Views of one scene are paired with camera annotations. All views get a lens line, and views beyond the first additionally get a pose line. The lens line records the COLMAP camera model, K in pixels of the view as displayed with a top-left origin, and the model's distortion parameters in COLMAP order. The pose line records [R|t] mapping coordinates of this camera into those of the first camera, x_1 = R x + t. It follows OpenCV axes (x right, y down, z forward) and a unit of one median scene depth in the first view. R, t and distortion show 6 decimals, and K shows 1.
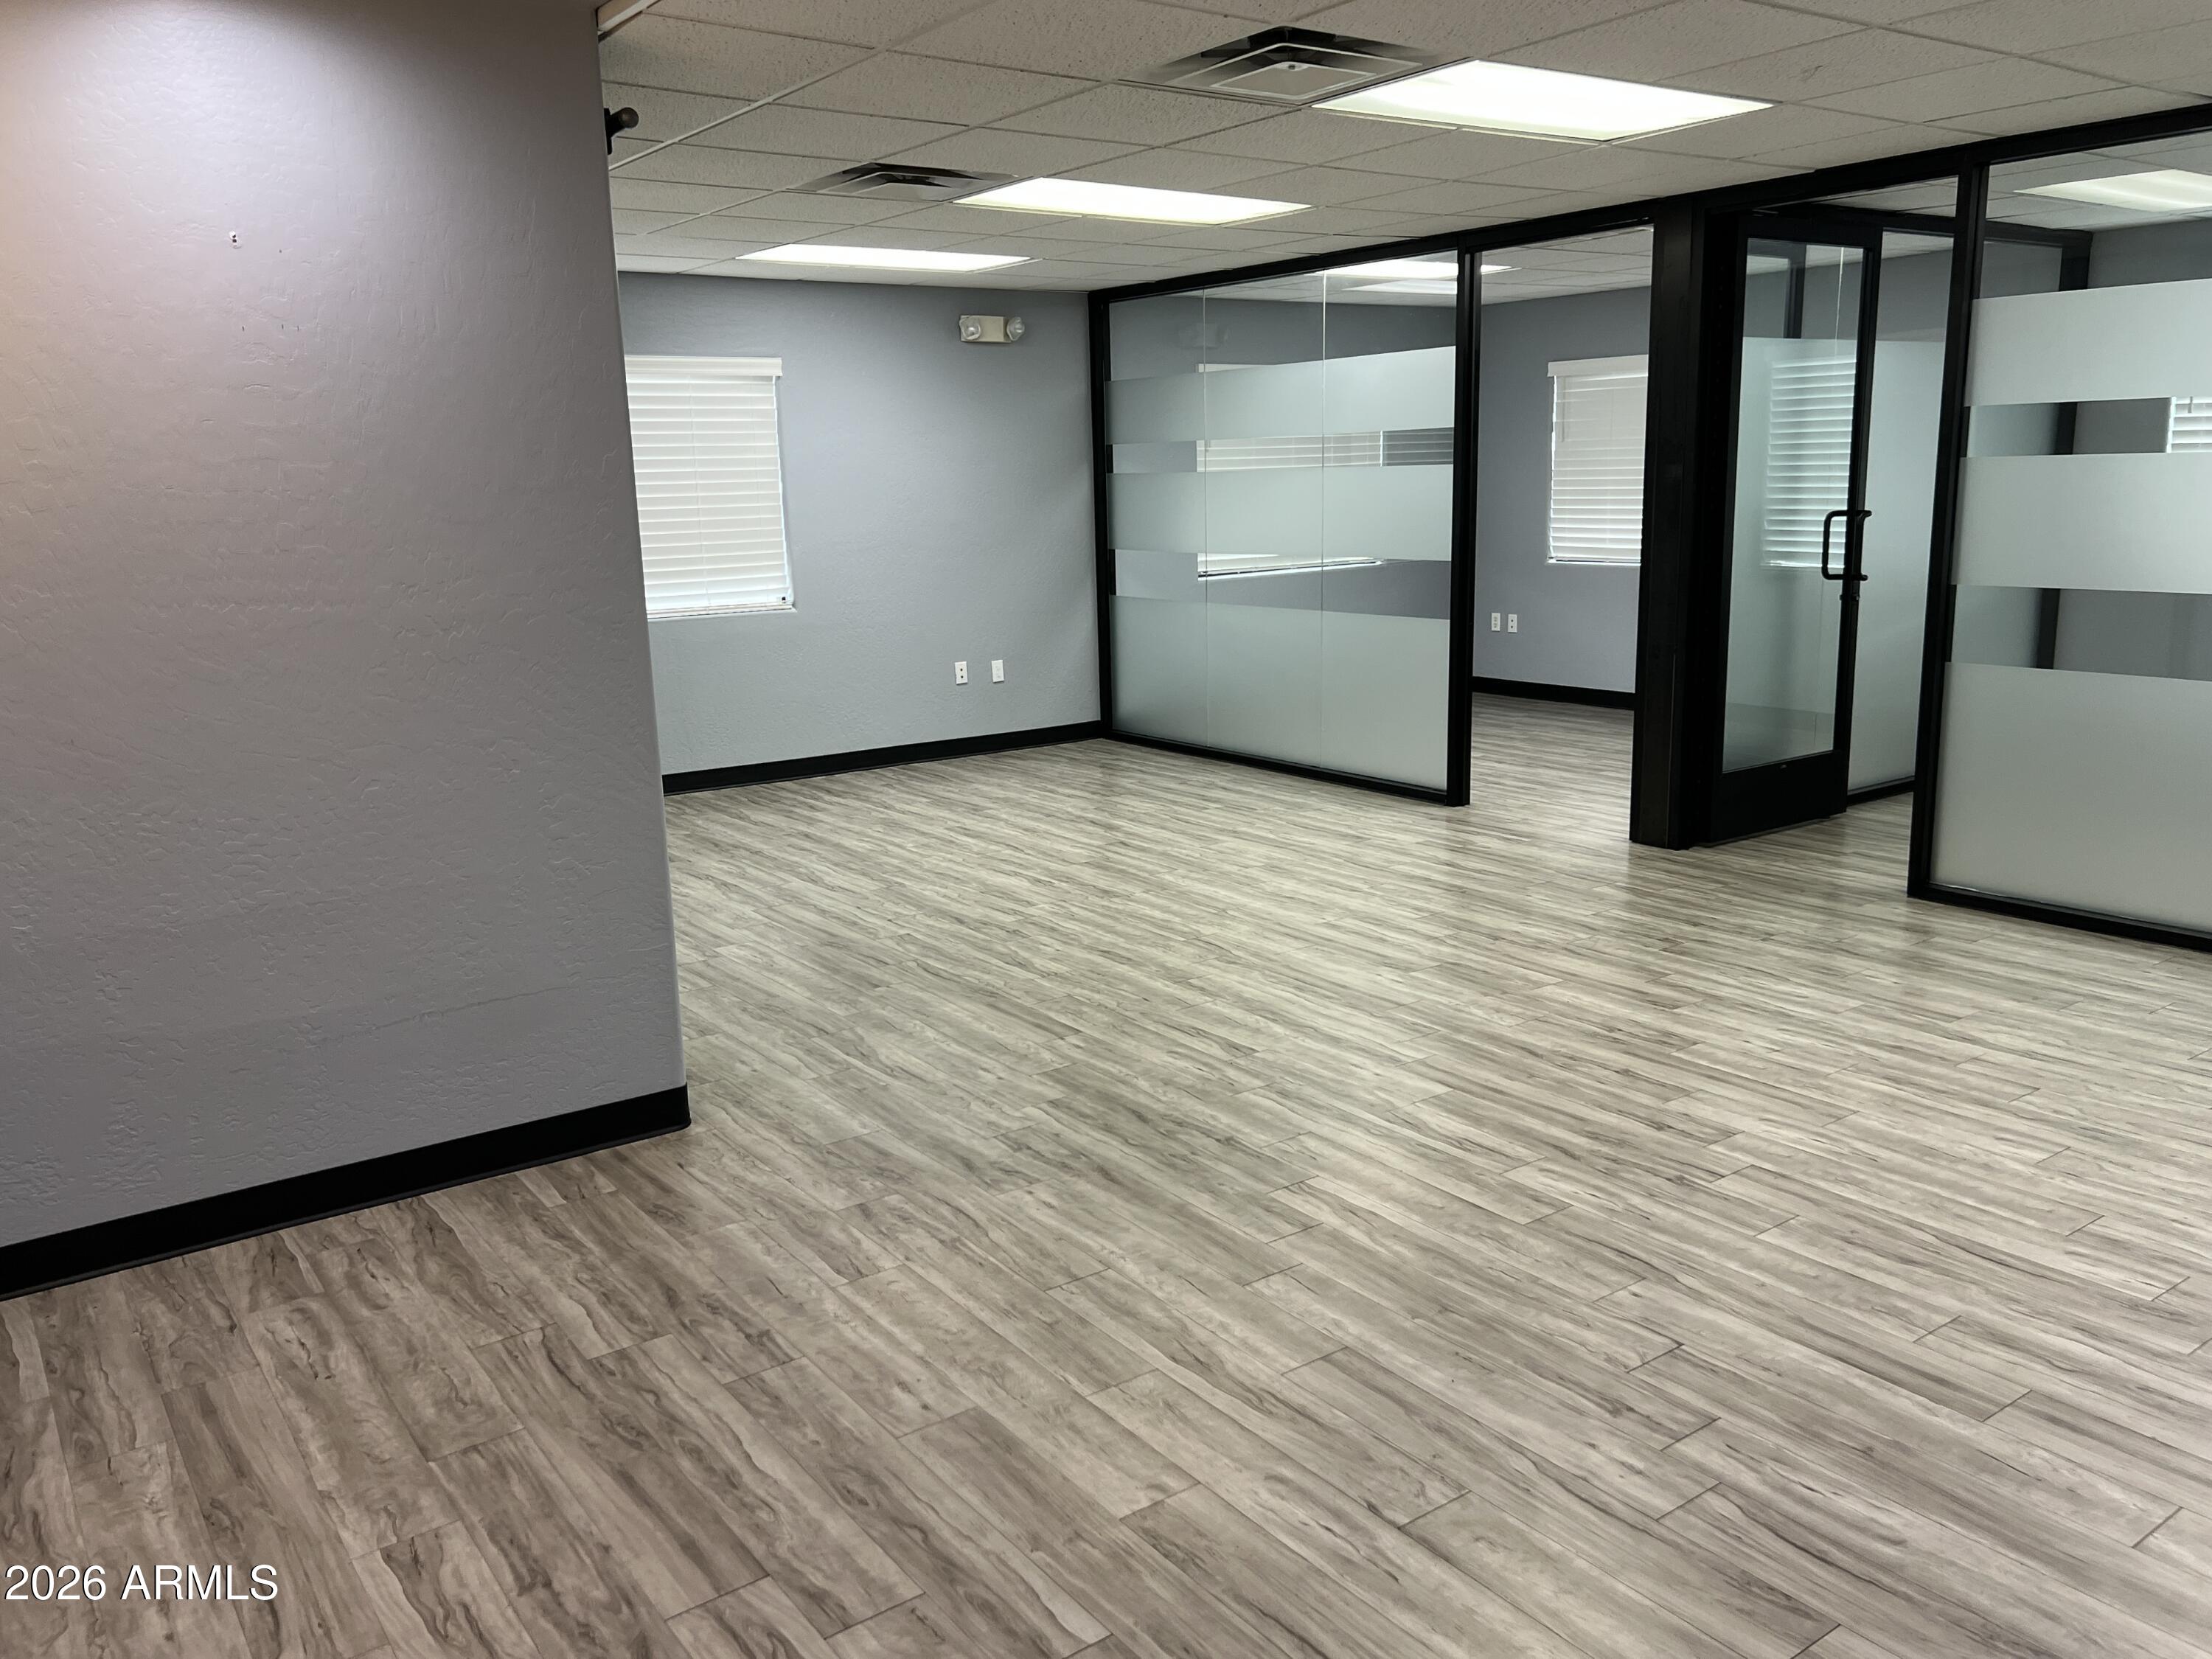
lens RADIAL K [[1679.9, 0, 1098.8], [0, 1679.9, 834.9], [0, 0, 1]] dist [0.062018, -0.060172]
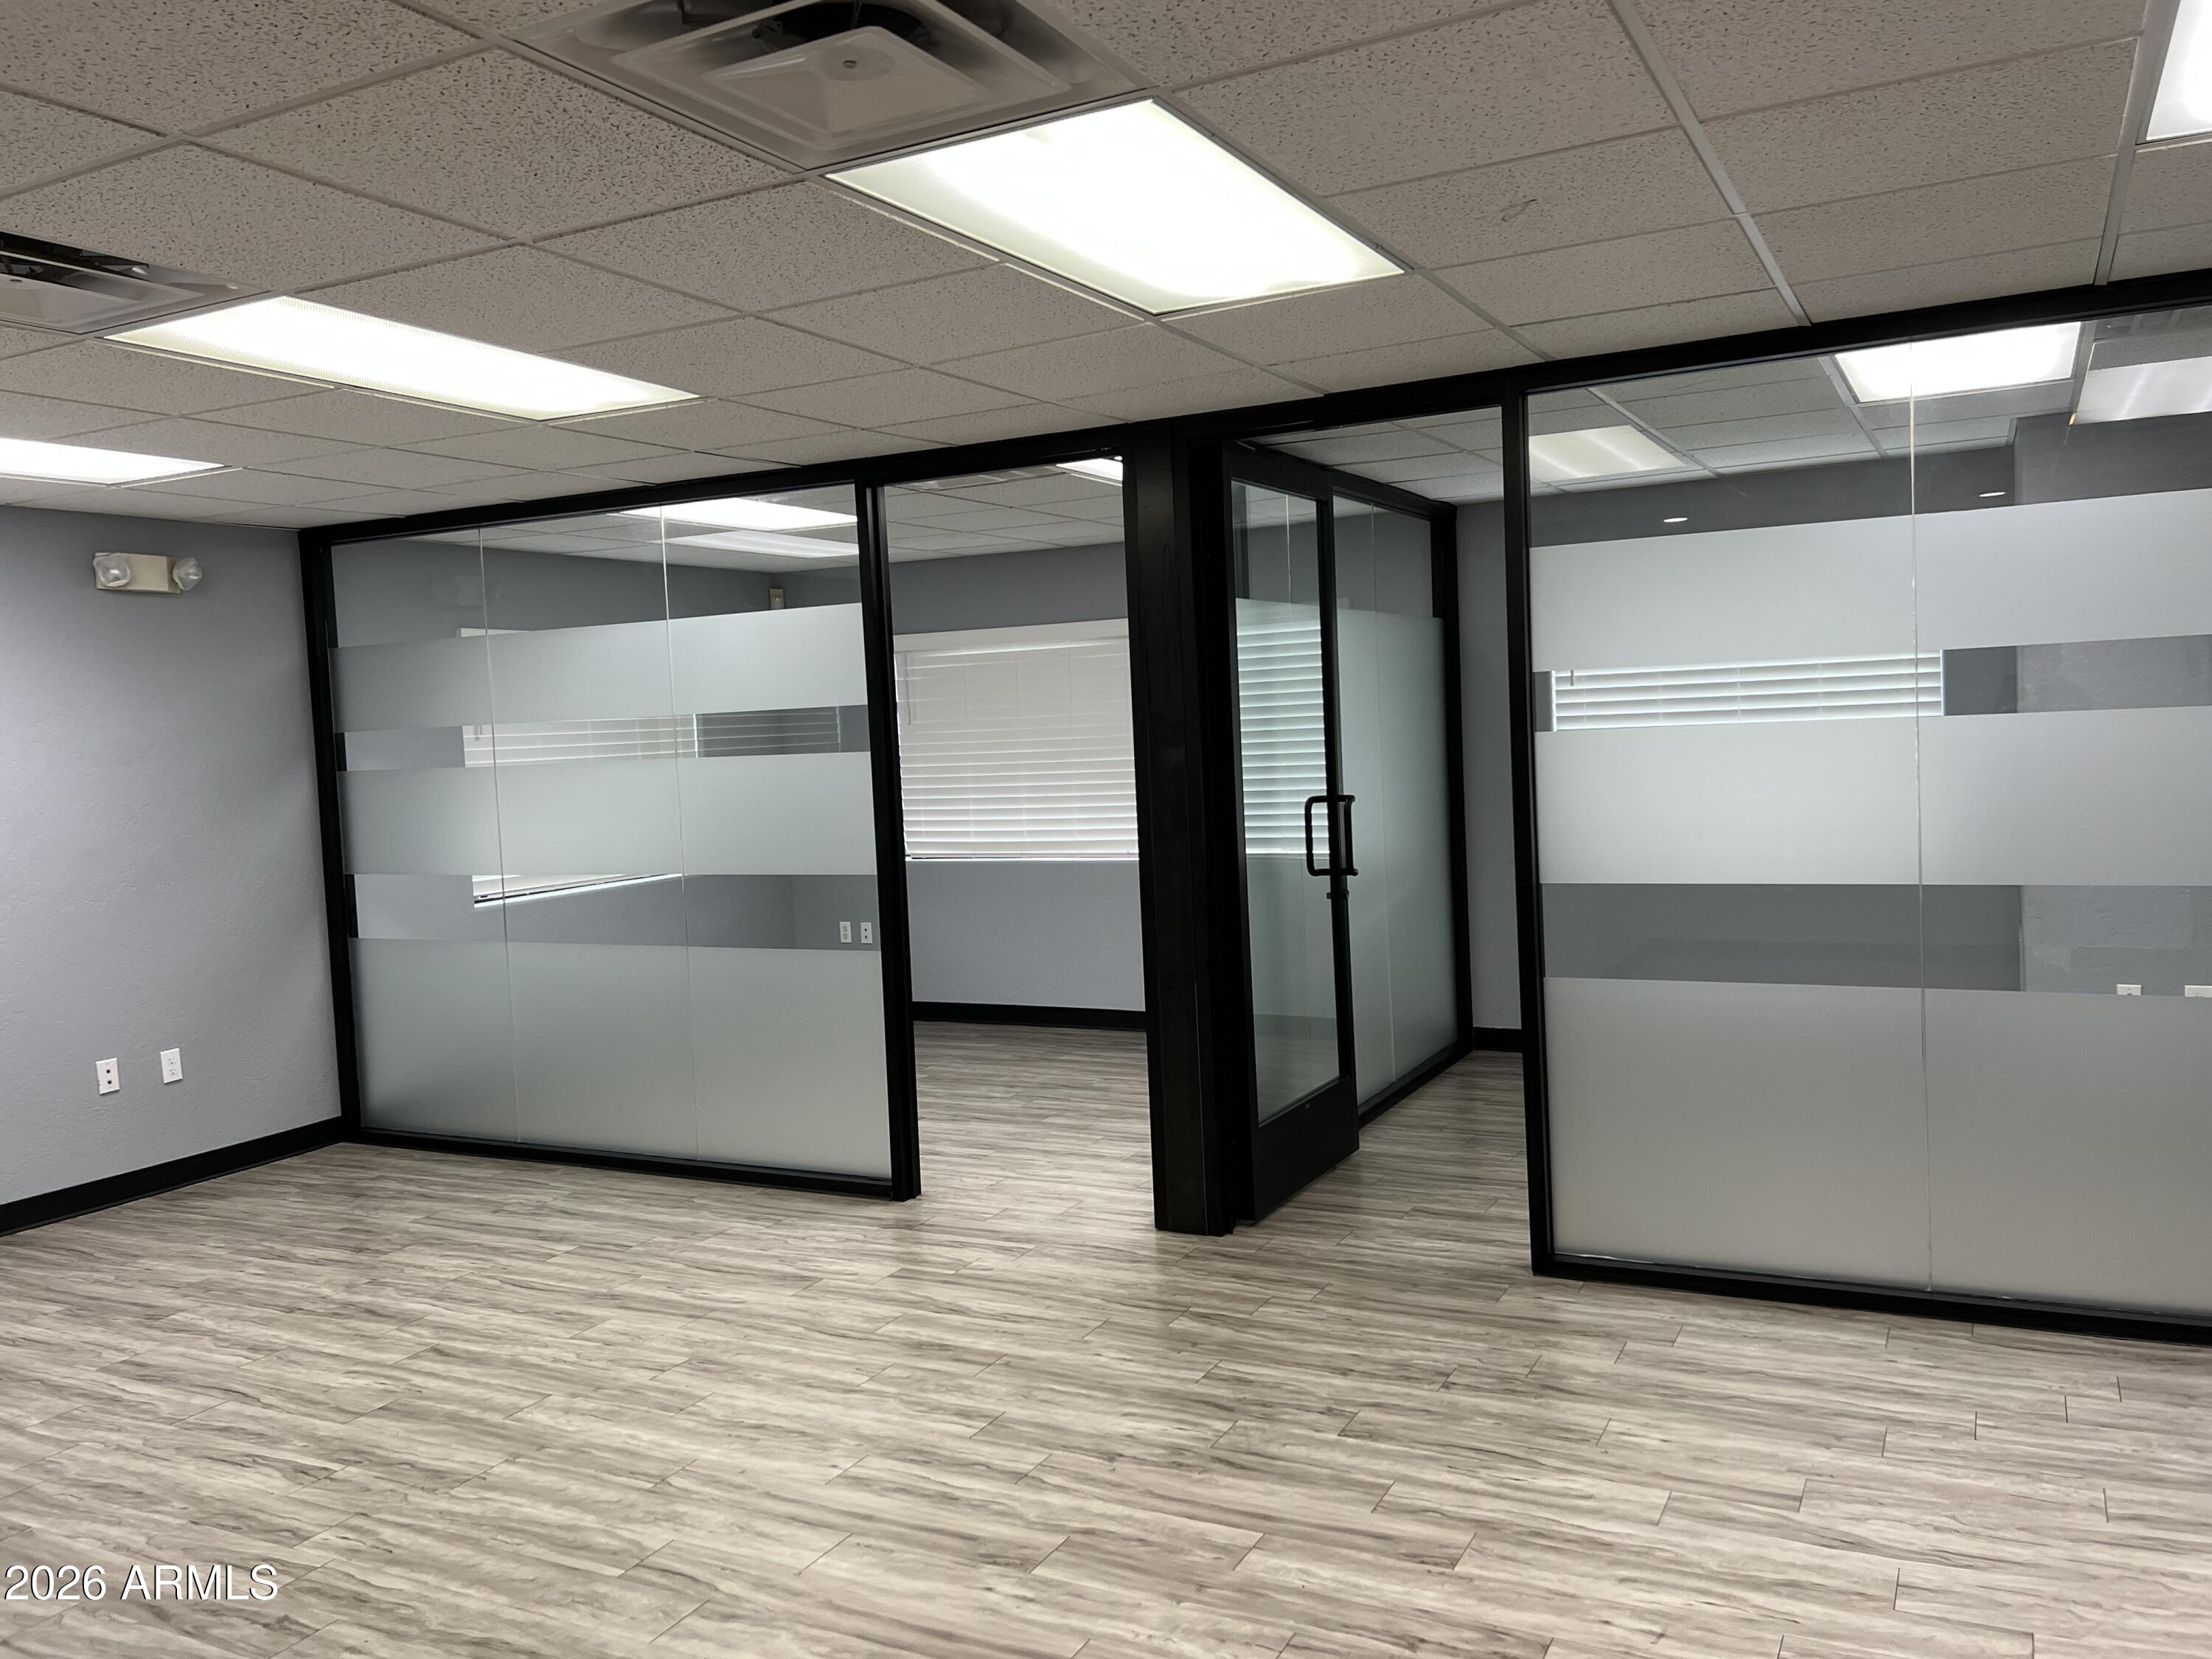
lens RADIAL K [[1679.9, 0, 1096.5], [0, 1679.9, 813.9], [0, 0, 1]] dist [0.062018, -0.060172]
pose [[0.892152, -0.039223, 0.450030, -0.044663], [0.118247, 0.981764, -0.148850, -0.070181], [-0.435985, 0.186011, 0.880521, 0.308257]]
